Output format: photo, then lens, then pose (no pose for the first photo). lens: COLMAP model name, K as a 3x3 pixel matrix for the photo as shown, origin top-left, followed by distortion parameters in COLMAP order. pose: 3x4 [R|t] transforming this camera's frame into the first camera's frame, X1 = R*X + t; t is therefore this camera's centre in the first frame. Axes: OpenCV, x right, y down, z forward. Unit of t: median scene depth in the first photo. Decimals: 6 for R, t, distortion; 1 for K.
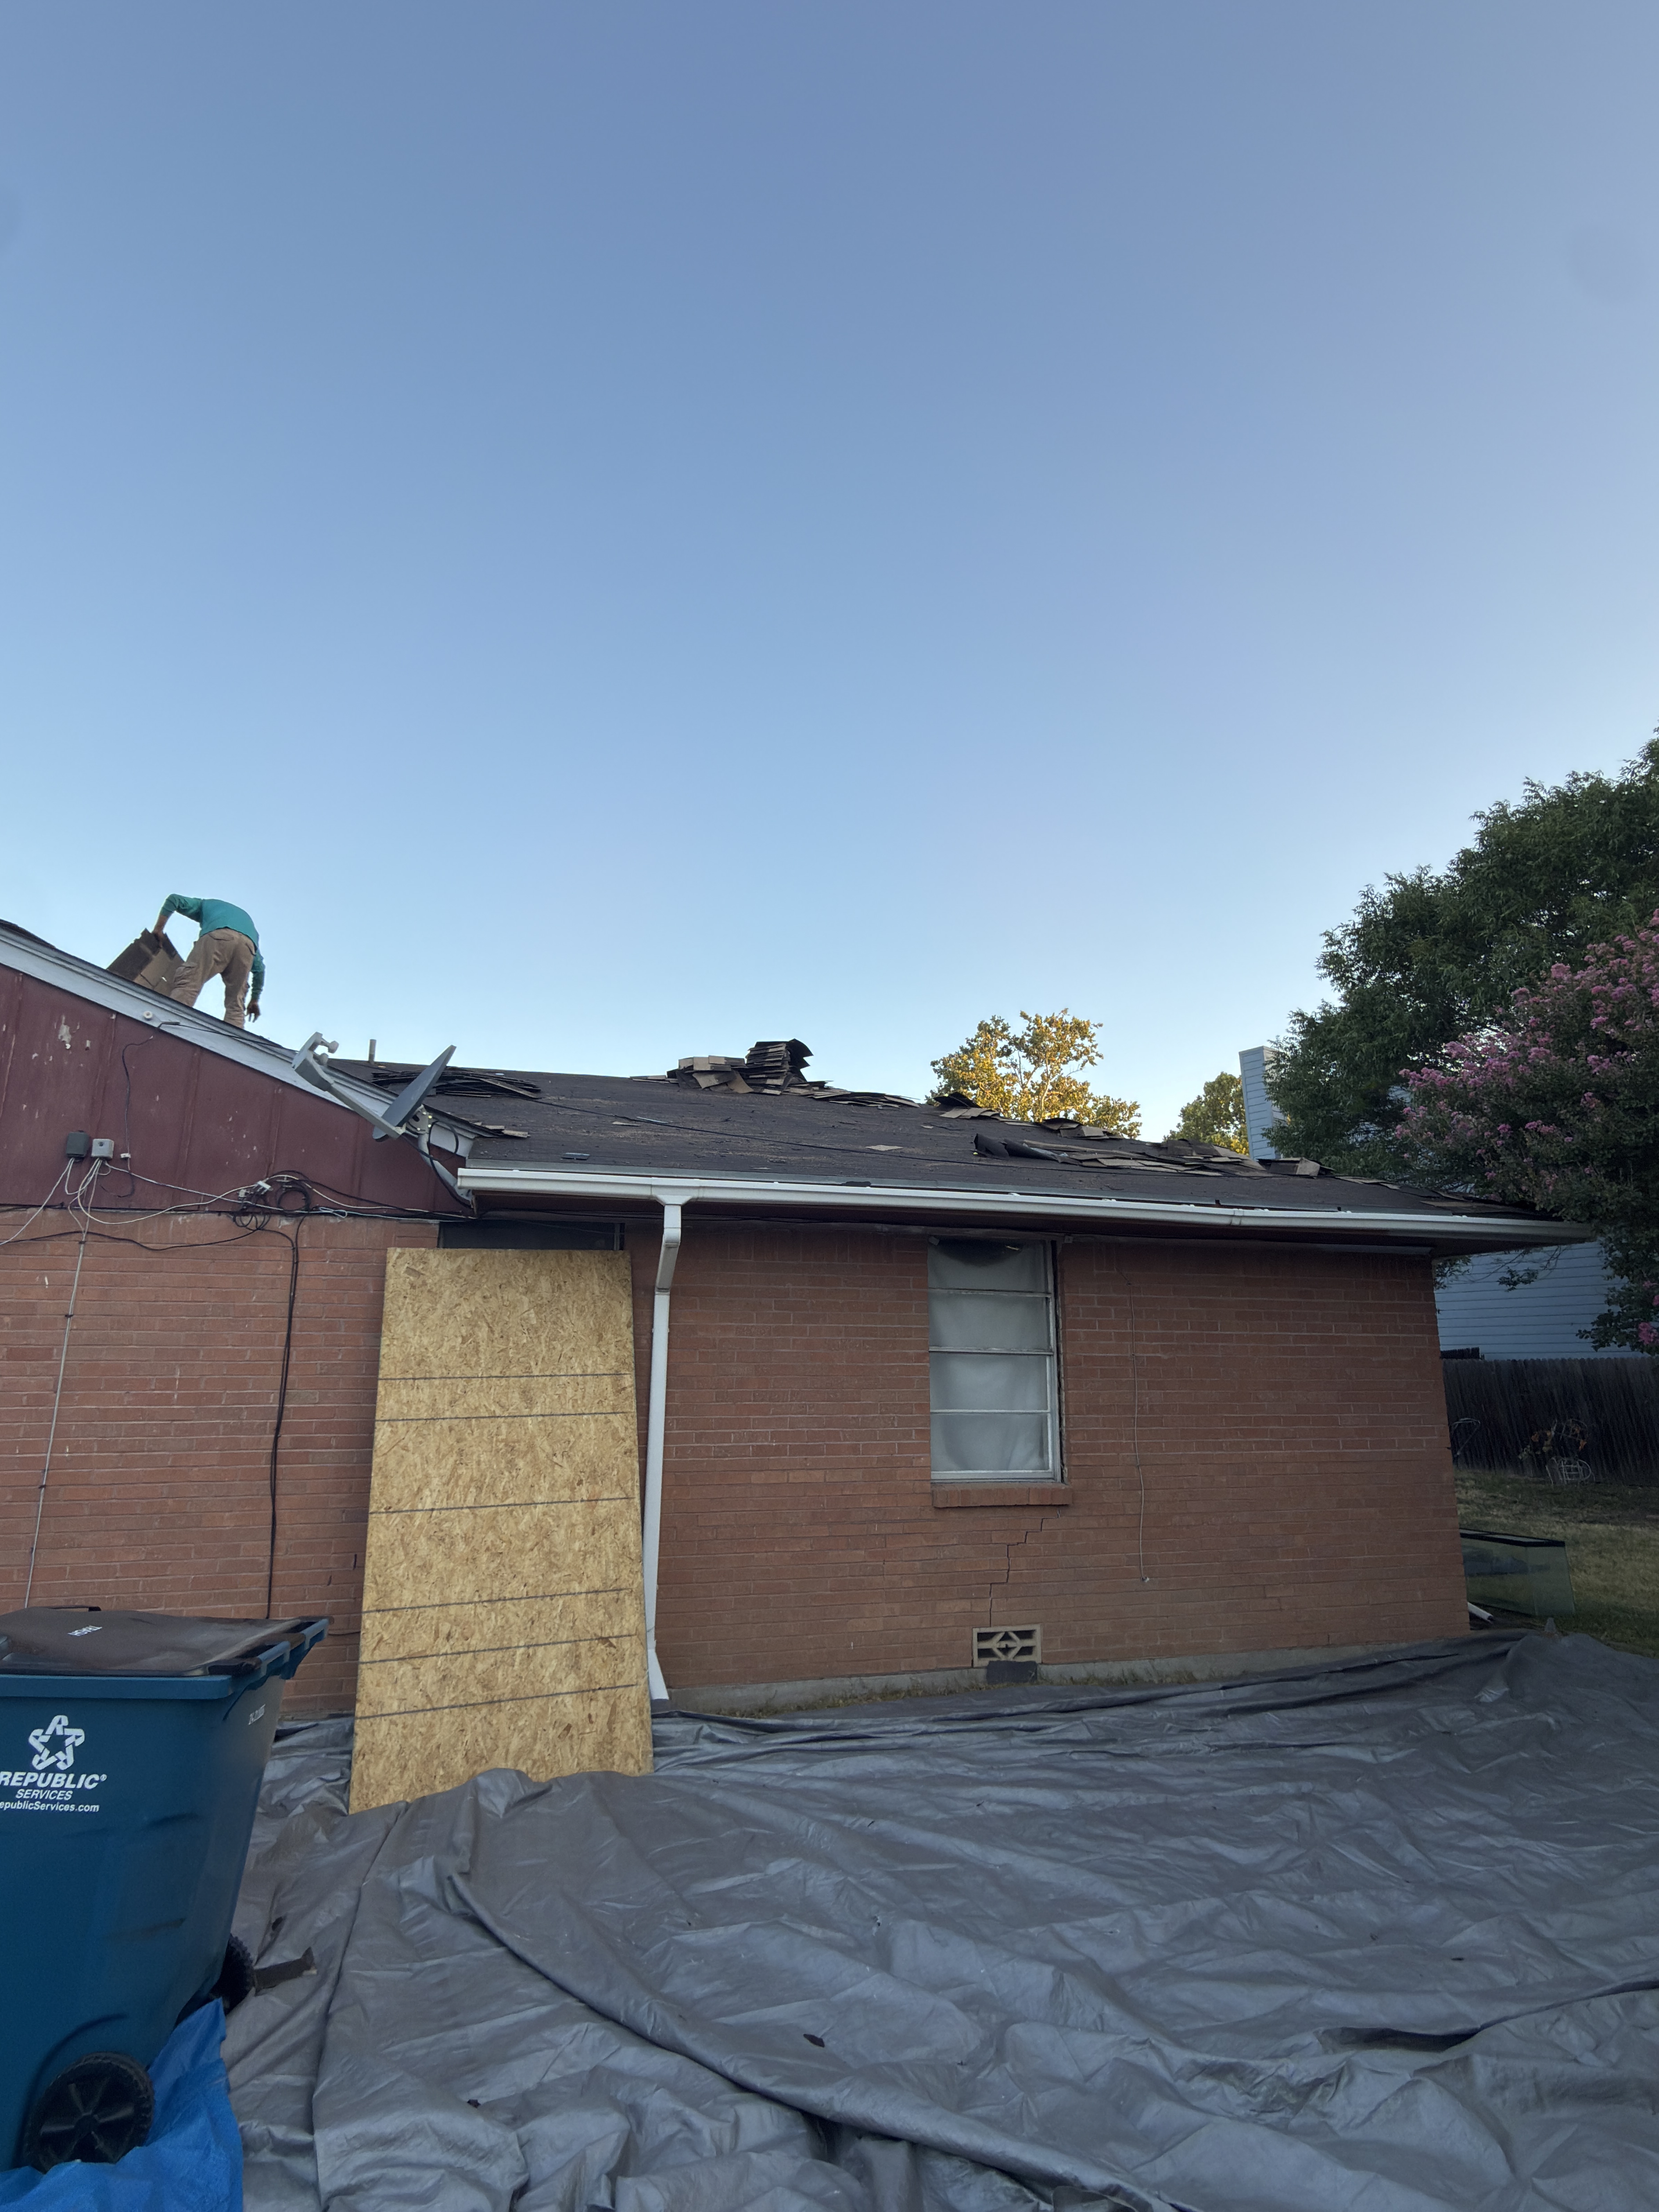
lens RADIAL K [[1098.6, 0, 829.5], [0, 1098.6, 1106.0], [0, 0, 1]] dist [-0.001065, -0.000201]
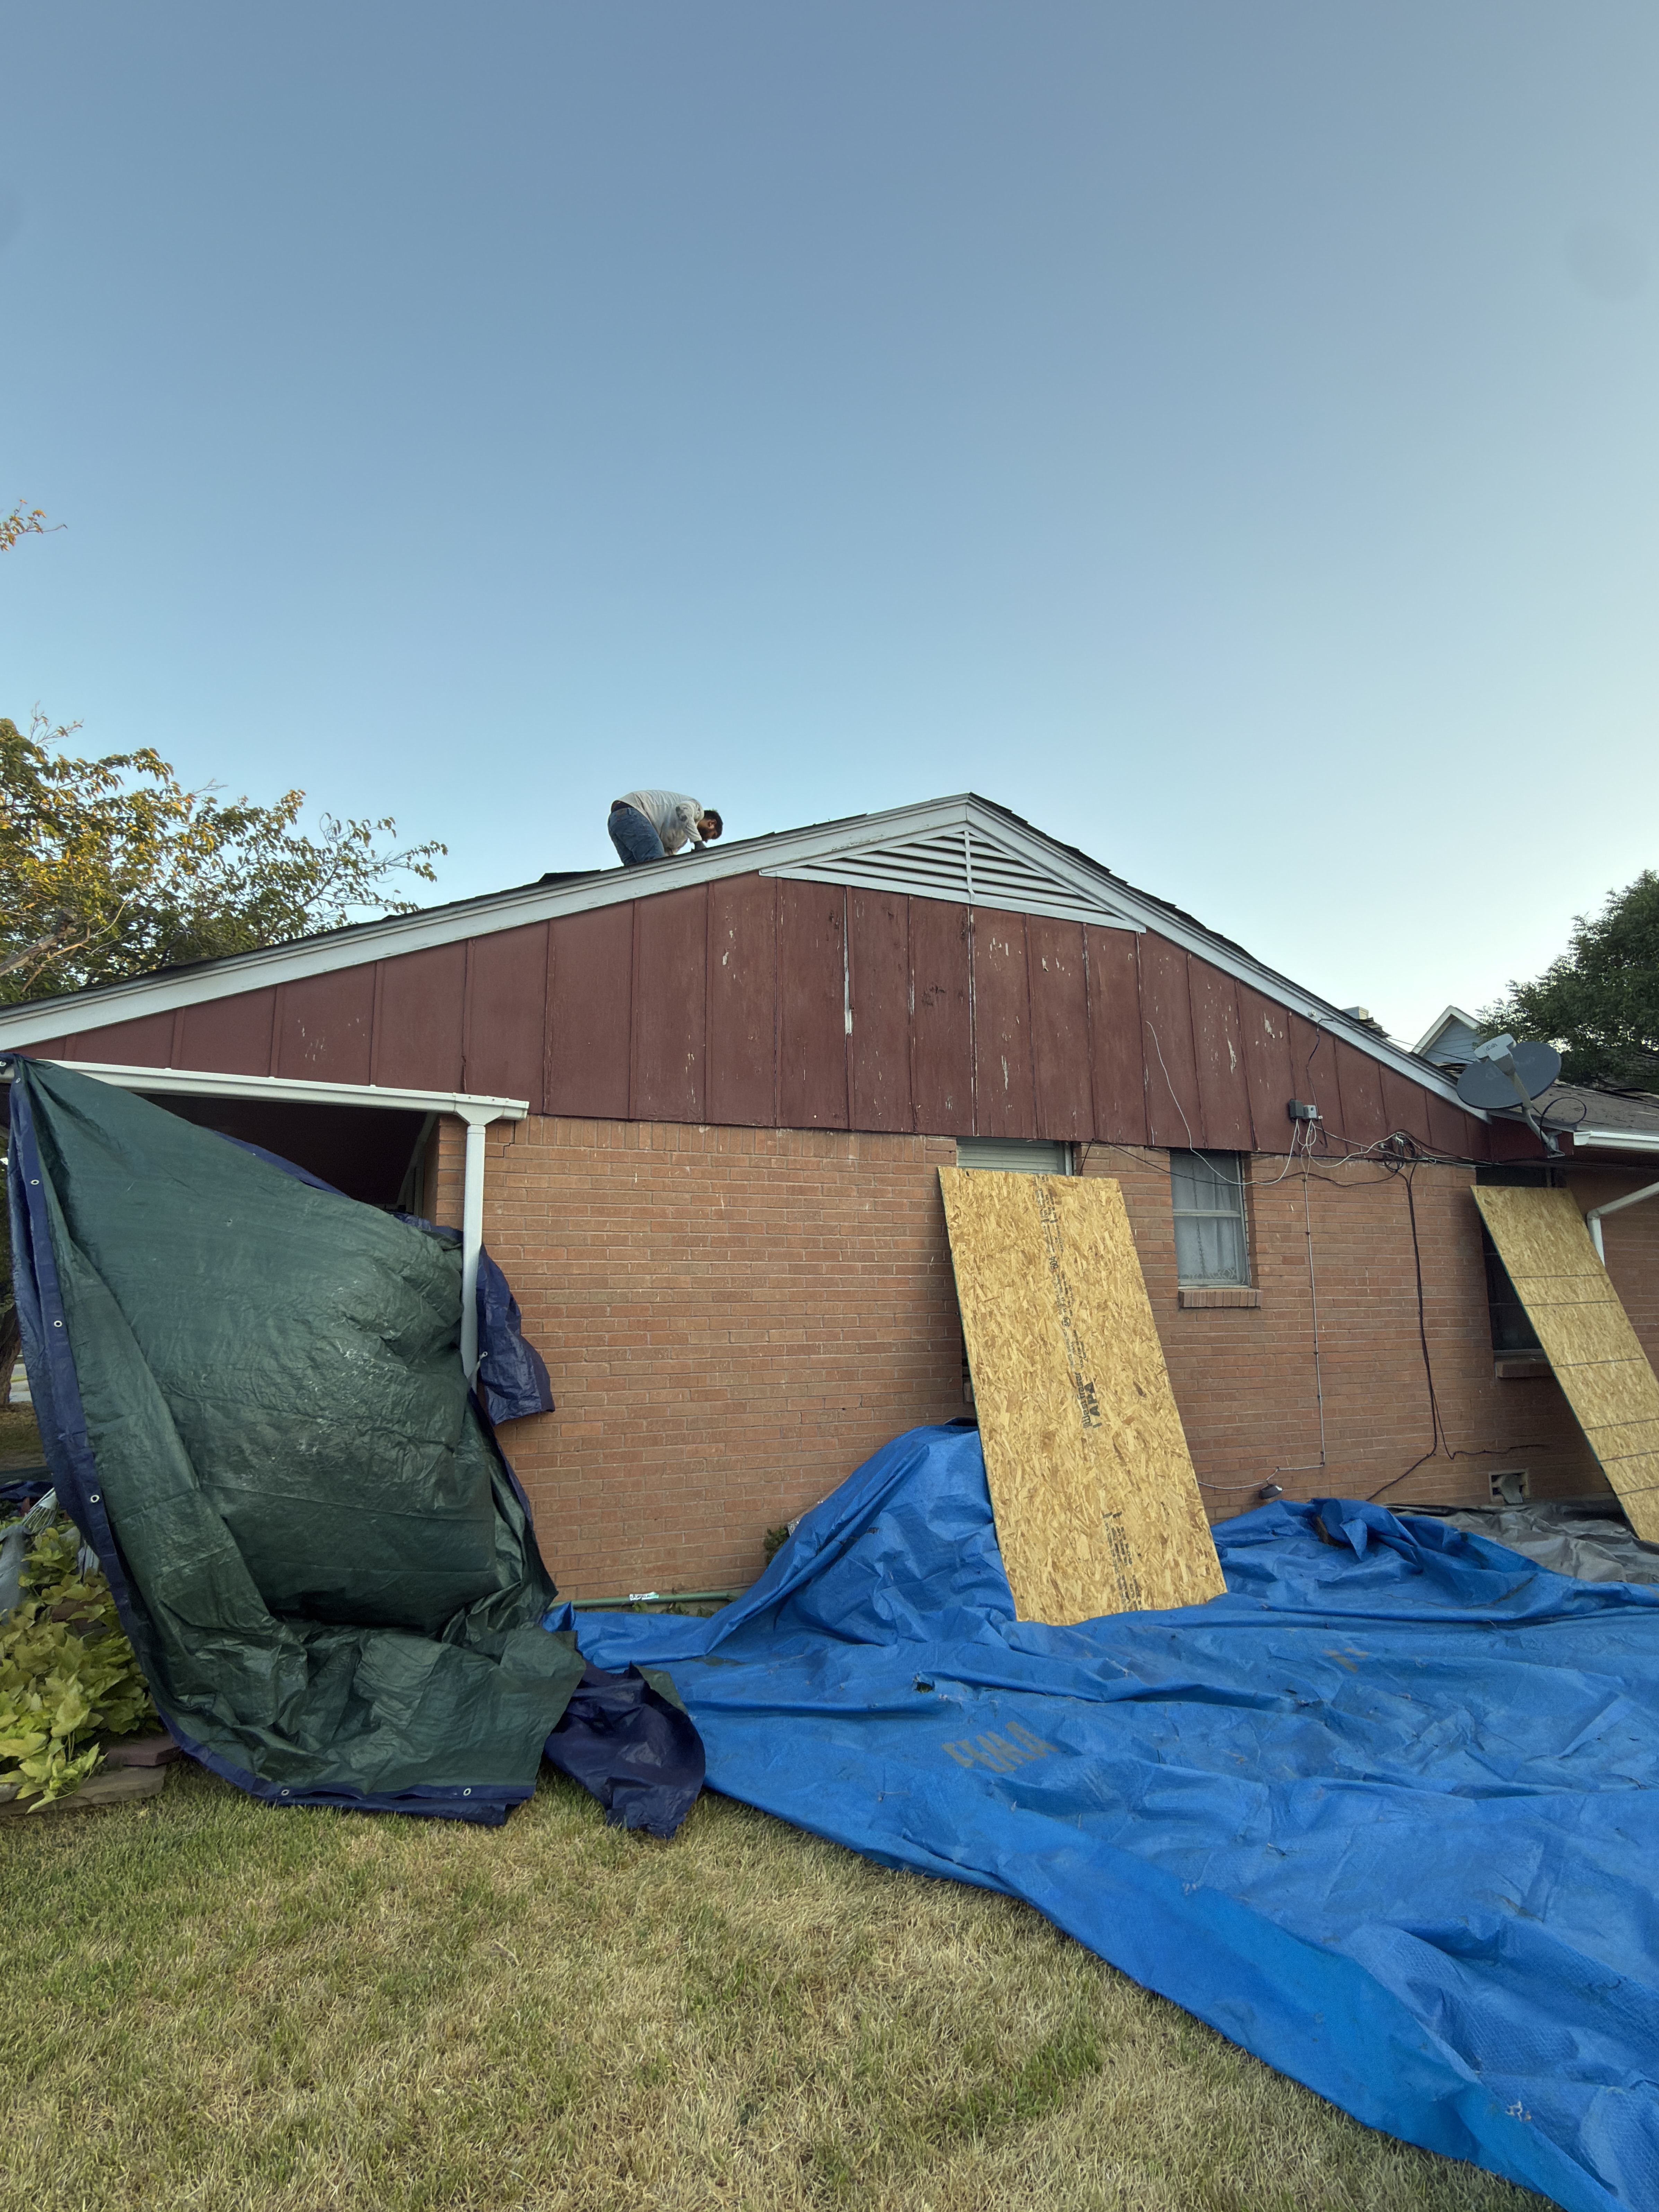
lens RADIAL K [[1098.6, 0, 829.5], [0, 1098.6, 1106.0], [0, 0, 1]] dist [-0.001065, -0.000201]
pose [[0.992904, 0.016110, 0.117826, -1.421476], [-0.024709, 0.997107, 0.071886, -0.053191], [-0.116327, -0.074287, 0.990429, -0.285965]]
